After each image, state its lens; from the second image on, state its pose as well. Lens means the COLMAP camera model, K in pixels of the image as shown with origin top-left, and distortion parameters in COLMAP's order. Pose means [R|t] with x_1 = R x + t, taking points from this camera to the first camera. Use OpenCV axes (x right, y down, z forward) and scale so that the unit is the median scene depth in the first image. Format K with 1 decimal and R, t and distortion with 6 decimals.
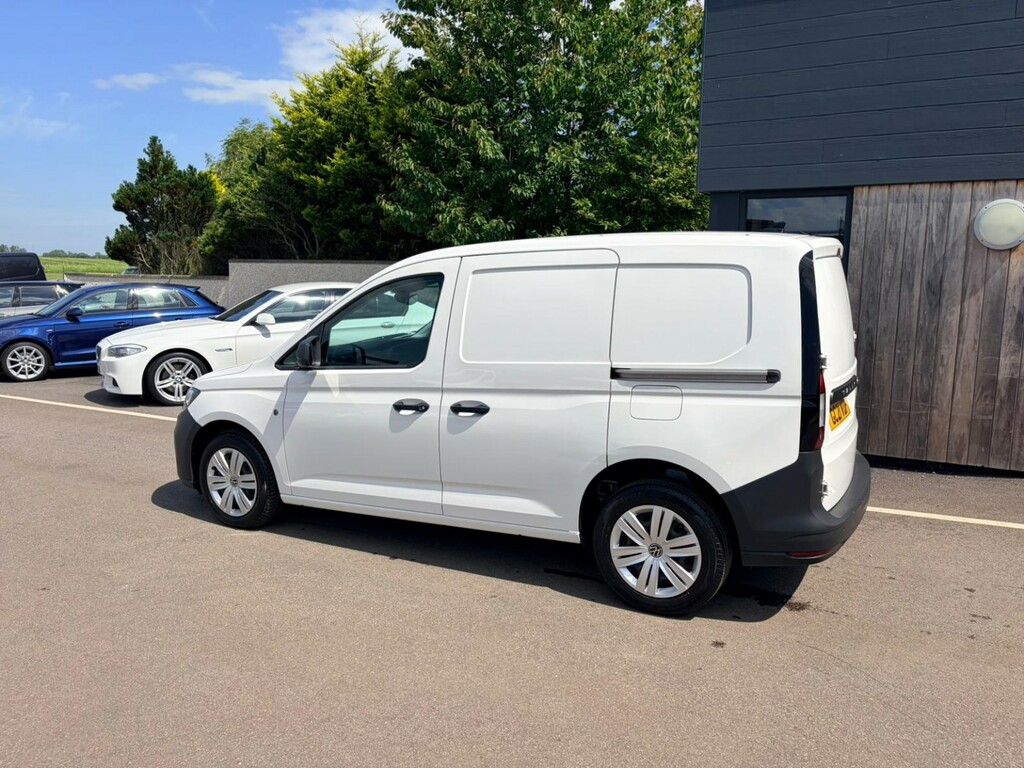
lens RADIAL K [[731.9, 0, 522.8], [0, 731.9, 384.0], [0, 0, 1]] dist [0.007359, -0.005590]
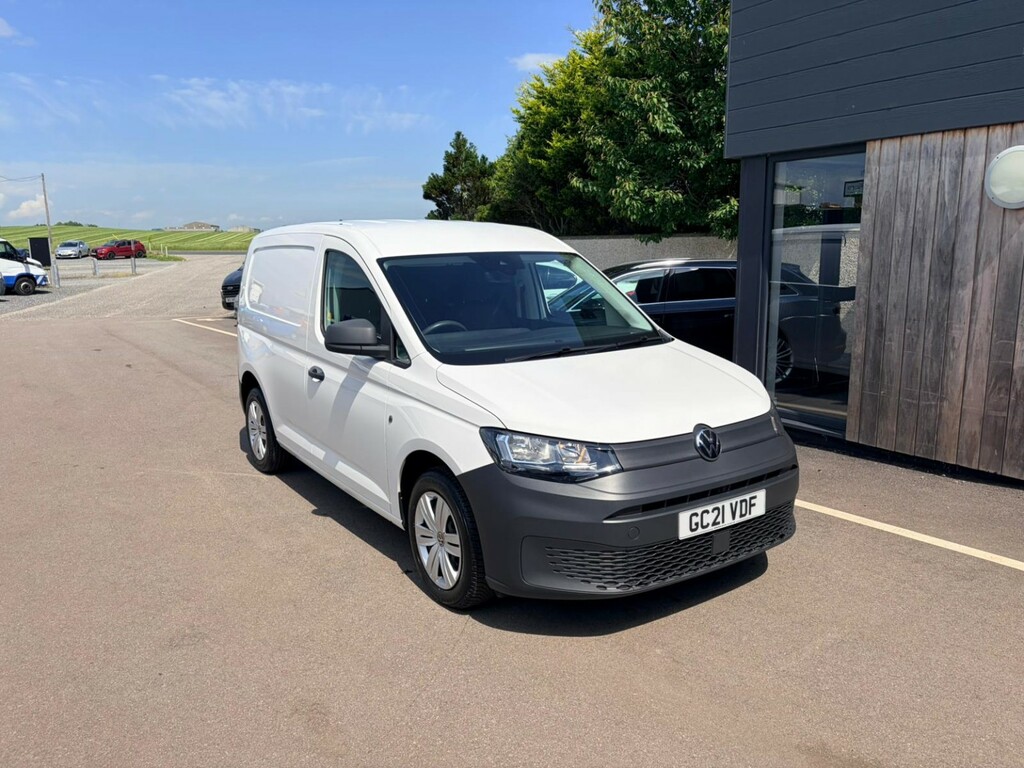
lens RADIAL K [[716.7, 0, 501.0], [0, 716.7, 385.0], [0, 0, 1]] dist [0.018666, -0.023141]
pose [[0.900516, 0.064771, -0.429971, 0.466176], [-0.048318, 0.997625, 0.049087, 0.000375], [0.432130, -0.023428, 0.901507, 0.028644]]
